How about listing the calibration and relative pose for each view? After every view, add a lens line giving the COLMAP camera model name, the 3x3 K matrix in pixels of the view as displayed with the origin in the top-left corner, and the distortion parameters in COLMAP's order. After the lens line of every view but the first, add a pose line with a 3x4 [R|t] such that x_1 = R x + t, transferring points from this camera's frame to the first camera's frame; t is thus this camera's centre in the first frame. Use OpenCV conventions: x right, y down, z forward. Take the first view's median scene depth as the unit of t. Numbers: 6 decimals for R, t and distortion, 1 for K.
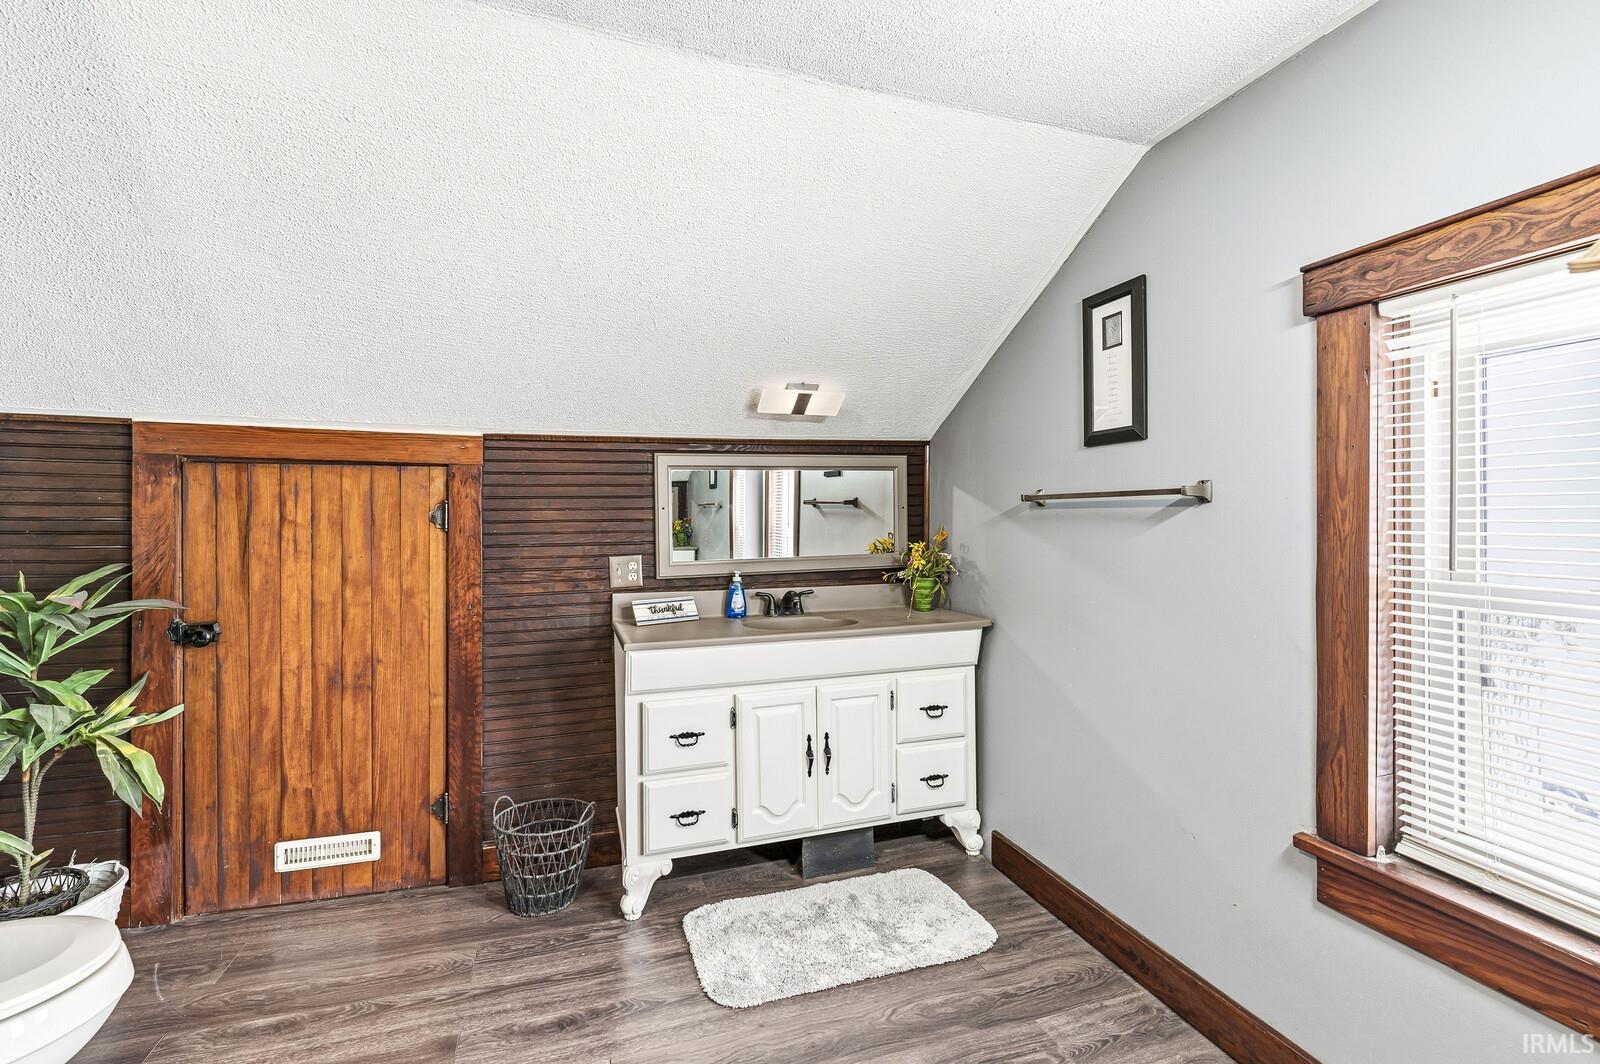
lens RADIAL K [[704.1, 0, 798.6], [0, 704.1, 516.7], [0, 0, 1]] dist [0.002872, 0.000599]
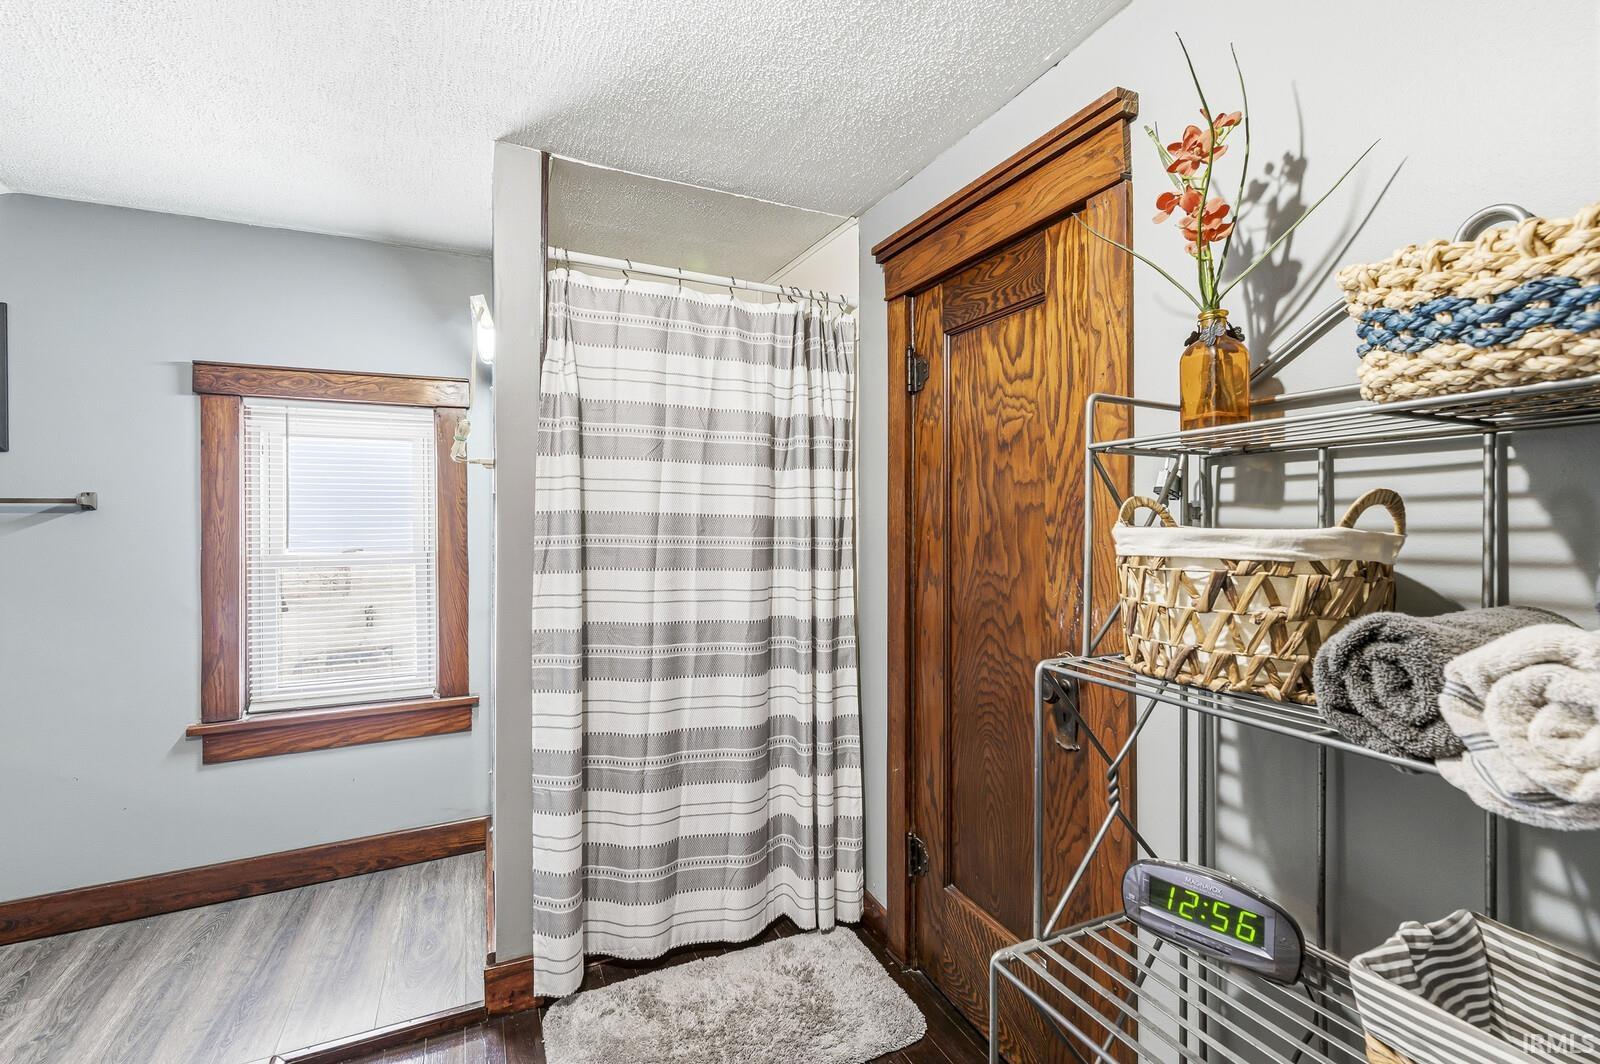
lens RADIAL K [[704.1, 0, 802.3], [0, 704.1, 521.8], [0, 0, 1]] dist [0.002872, 0.000599]
pose [[-0.124539, -0.004051, 0.992206, -1.030091], [0.004999, 0.999976, 0.004711, 0.001454], [-0.992202, 0.005547, -0.124516, -0.140698]]
